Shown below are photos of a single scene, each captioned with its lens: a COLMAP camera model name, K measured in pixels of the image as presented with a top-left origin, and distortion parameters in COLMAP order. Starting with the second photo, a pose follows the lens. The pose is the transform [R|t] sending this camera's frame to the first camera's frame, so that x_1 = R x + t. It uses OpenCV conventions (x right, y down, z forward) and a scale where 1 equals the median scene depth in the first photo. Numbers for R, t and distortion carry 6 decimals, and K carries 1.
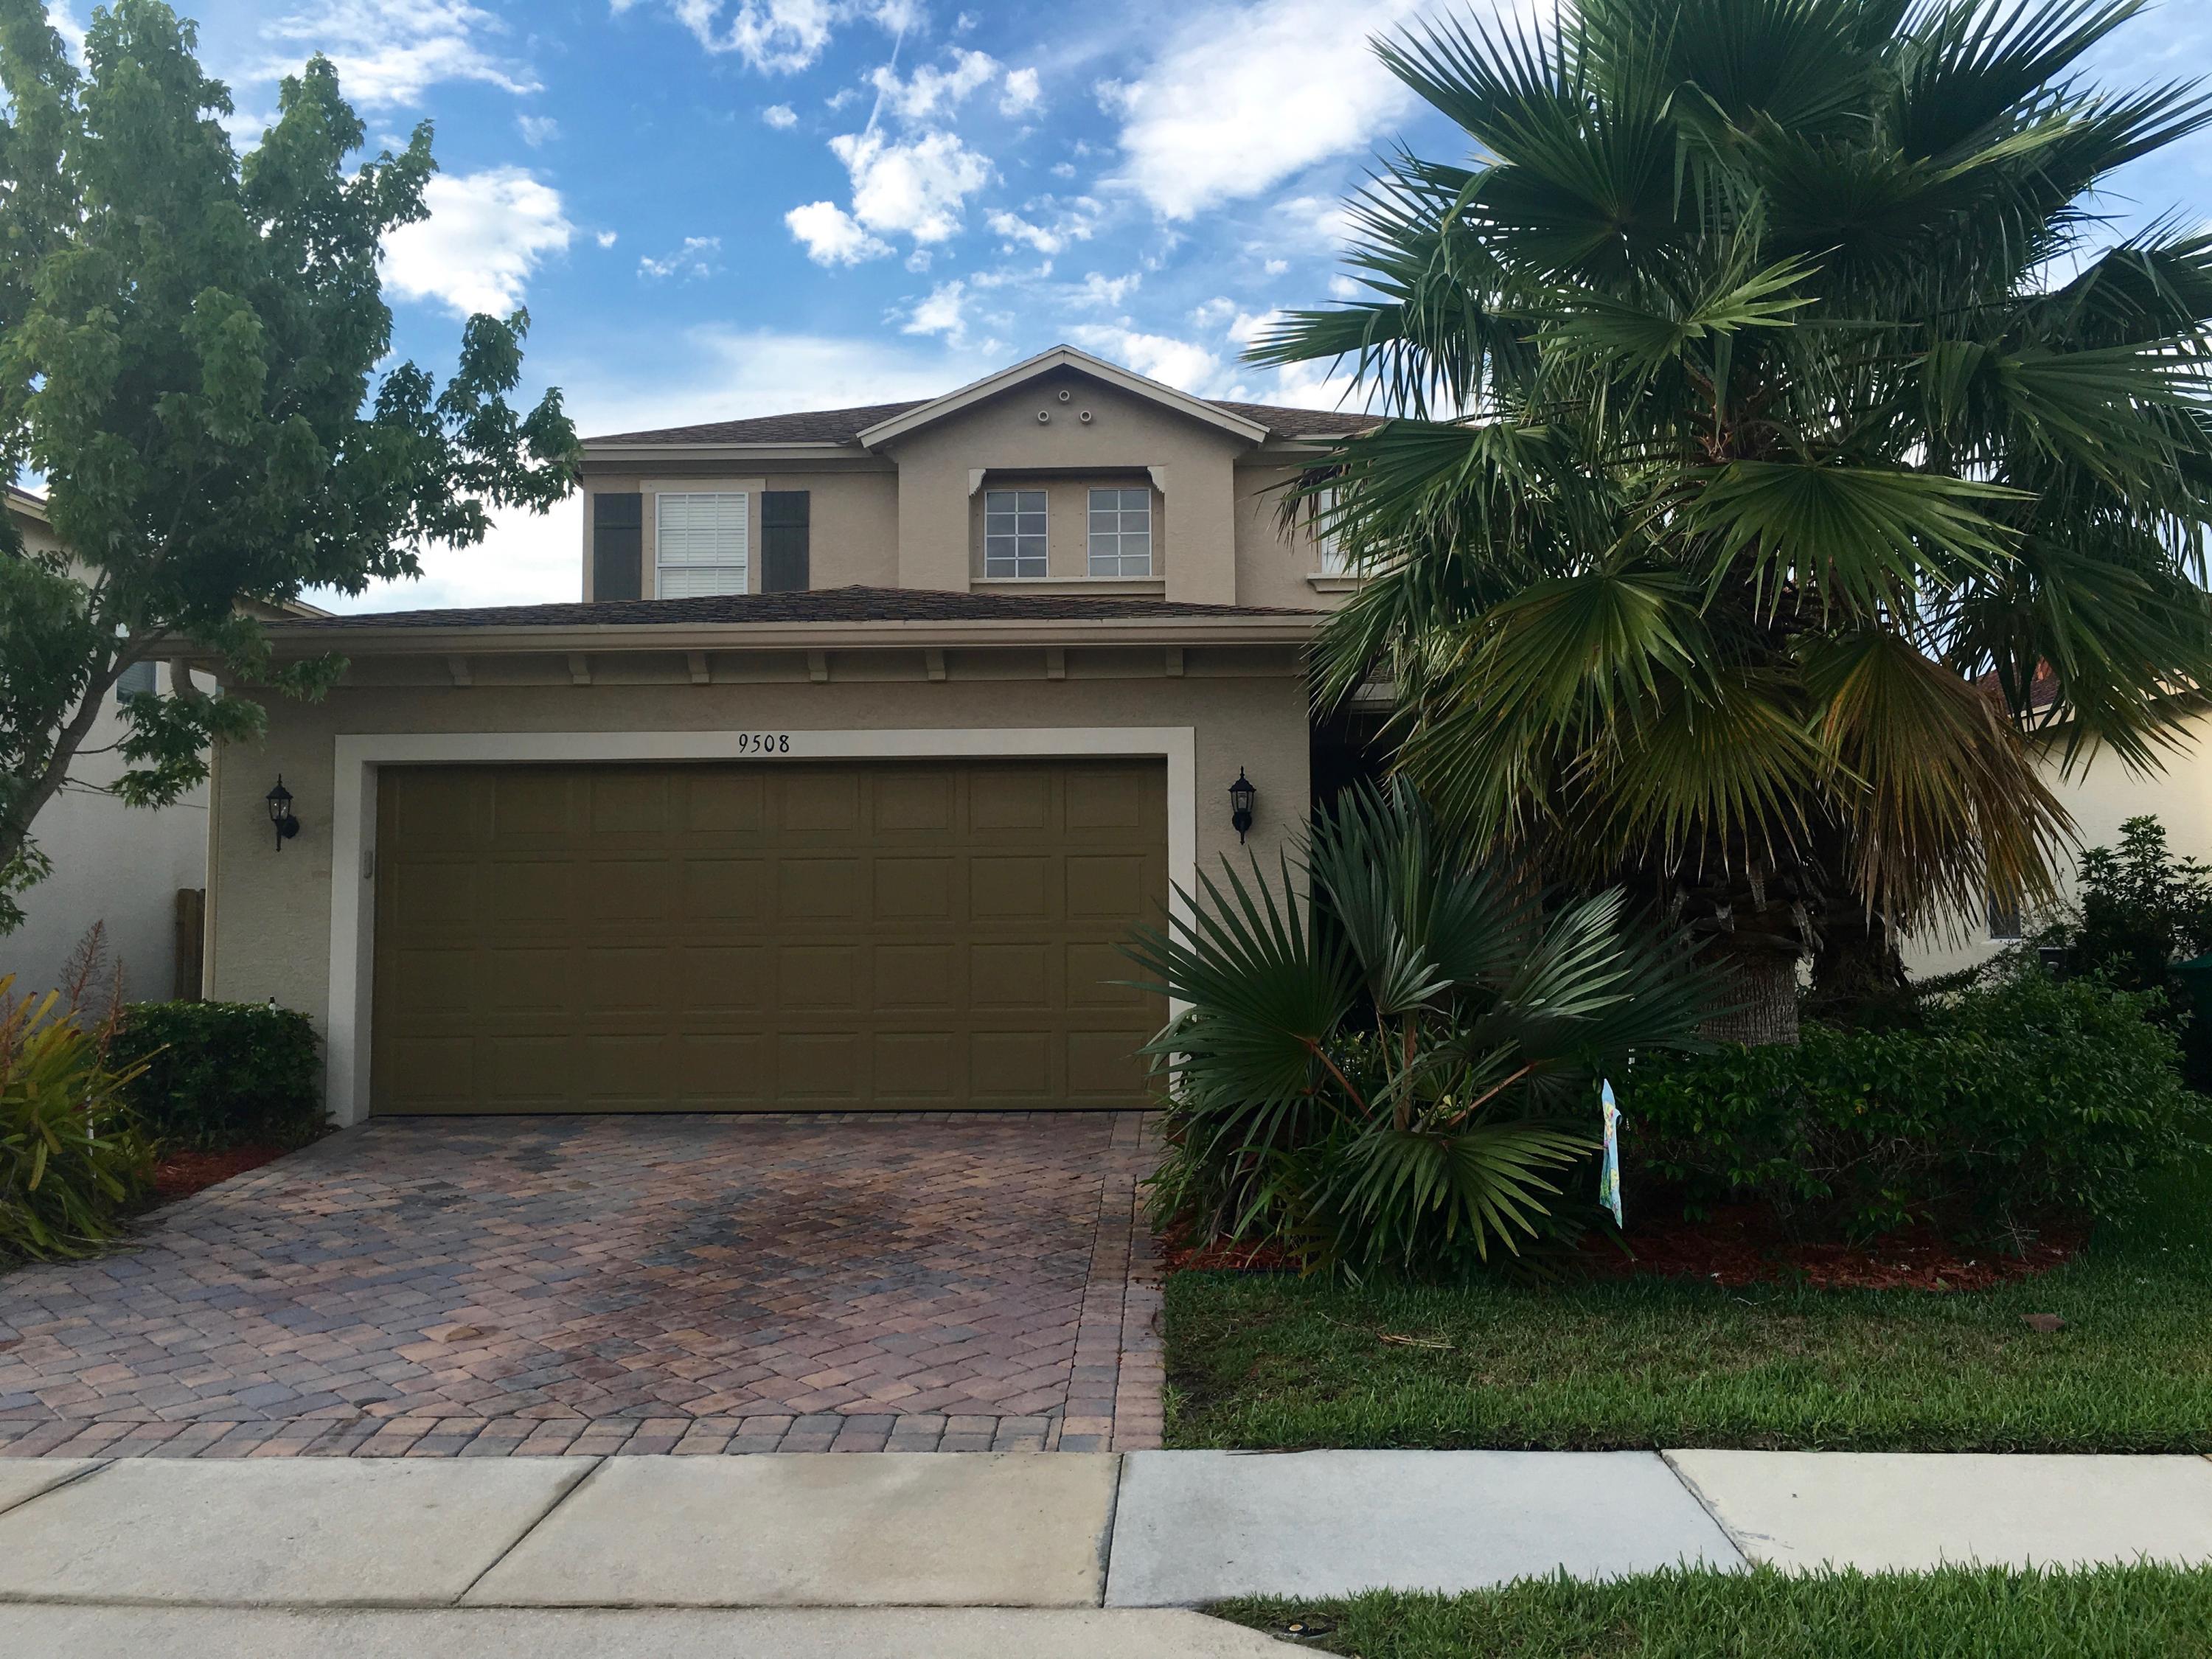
lens RADIAL K [[1900.3, 0, 1106.8], [0, 1900.3, 824.9], [0, 0, 1]] dist [0.046546, -0.005383]
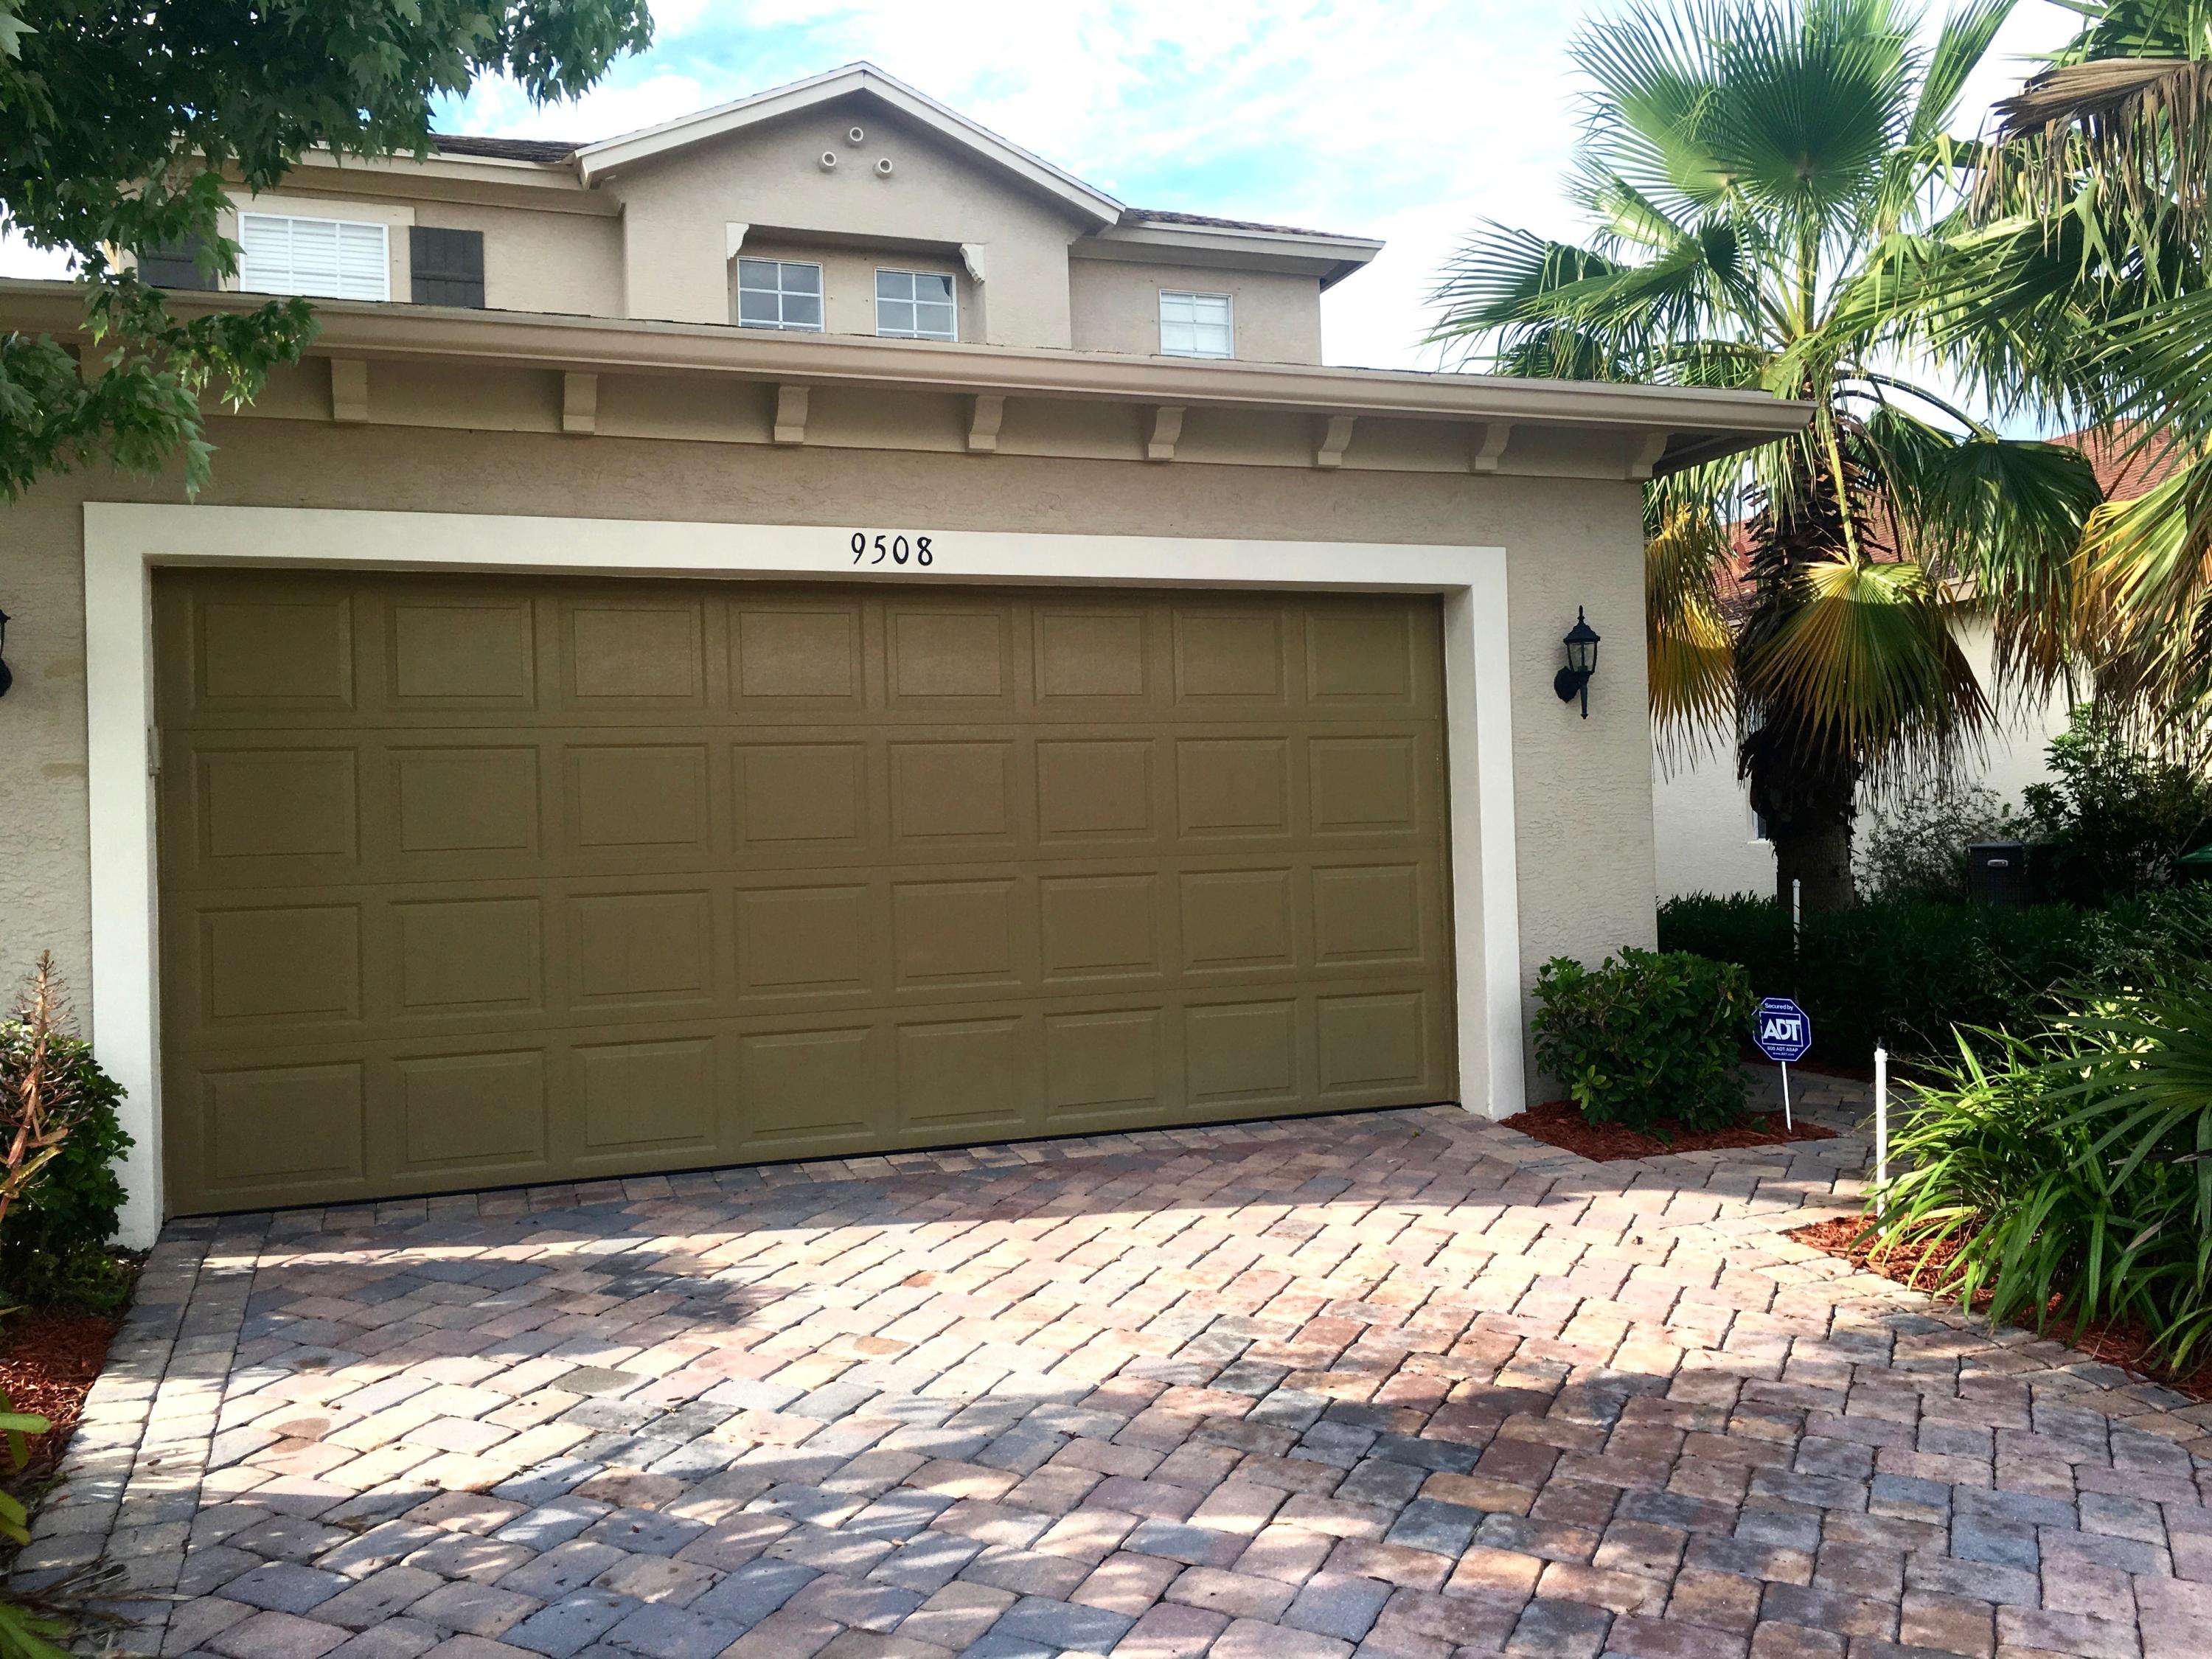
lens RADIAL K [[1900.3, 0, 1105.5], [0, 1900.3, 835.7], [0, 0, 1]] dist [0.046546, -0.005383]
pose [[0.926047, -0.020648, 0.376842, -0.302106], [0.002257, 0.998787, 0.049178, 0.015910], [-0.377401, -0.044691, 0.924971, 0.358834]]
